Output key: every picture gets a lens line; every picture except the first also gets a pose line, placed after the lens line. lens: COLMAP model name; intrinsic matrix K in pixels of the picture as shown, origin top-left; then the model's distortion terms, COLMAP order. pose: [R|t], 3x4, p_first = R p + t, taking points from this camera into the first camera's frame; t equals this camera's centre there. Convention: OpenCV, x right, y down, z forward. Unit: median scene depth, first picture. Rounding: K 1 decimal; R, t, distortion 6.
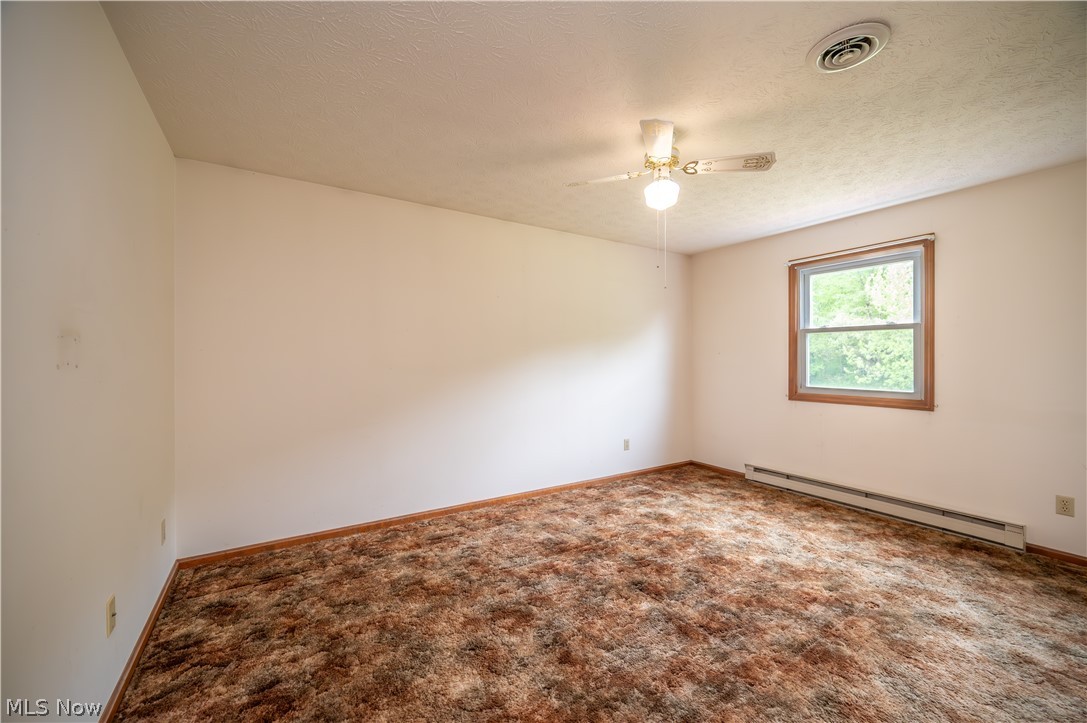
lens RADIAL K [[429.0, 0, 544.2], [0, 429.0, 360.3], [0, 0, 1]] dist [-0.001313, -0.000208]
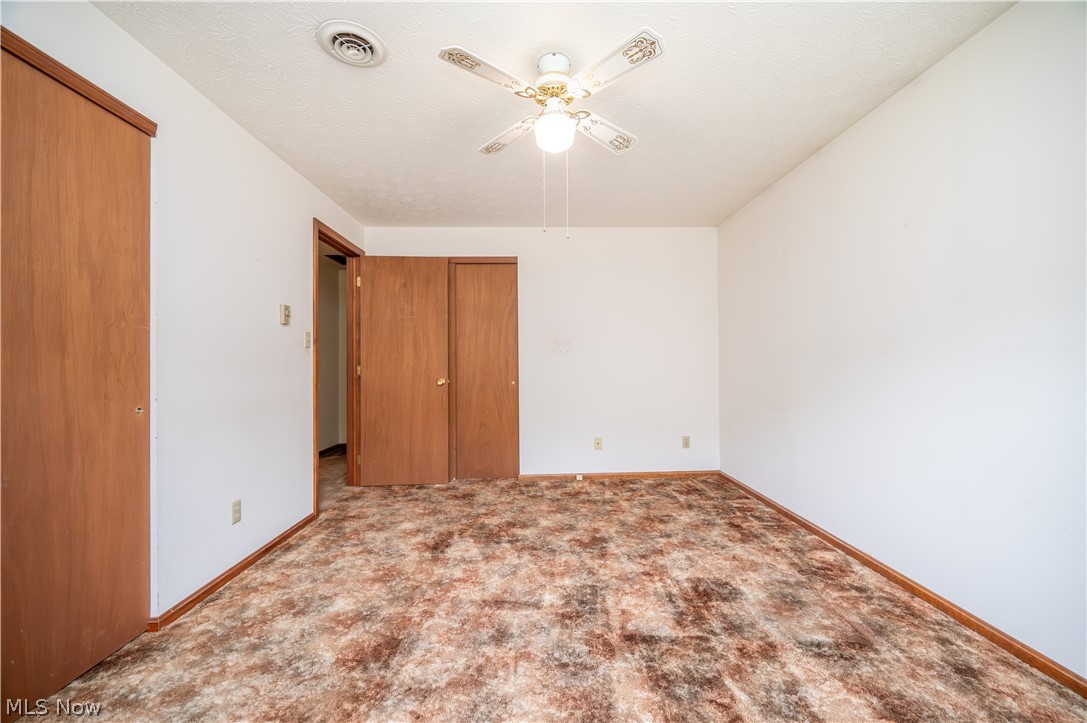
lens RADIAL K [[429.0, 0, 544.2], [0, 429.0, 360.3], [0, 0, 1]] dist [-0.001313, -0.000208]
pose [[-0.524000, -0.004414, -0.851707, 0.951167], [0.006138, 0.999941, -0.008959, 0.057471], [0.851696, -0.009922, -0.523942, 1.363511]]
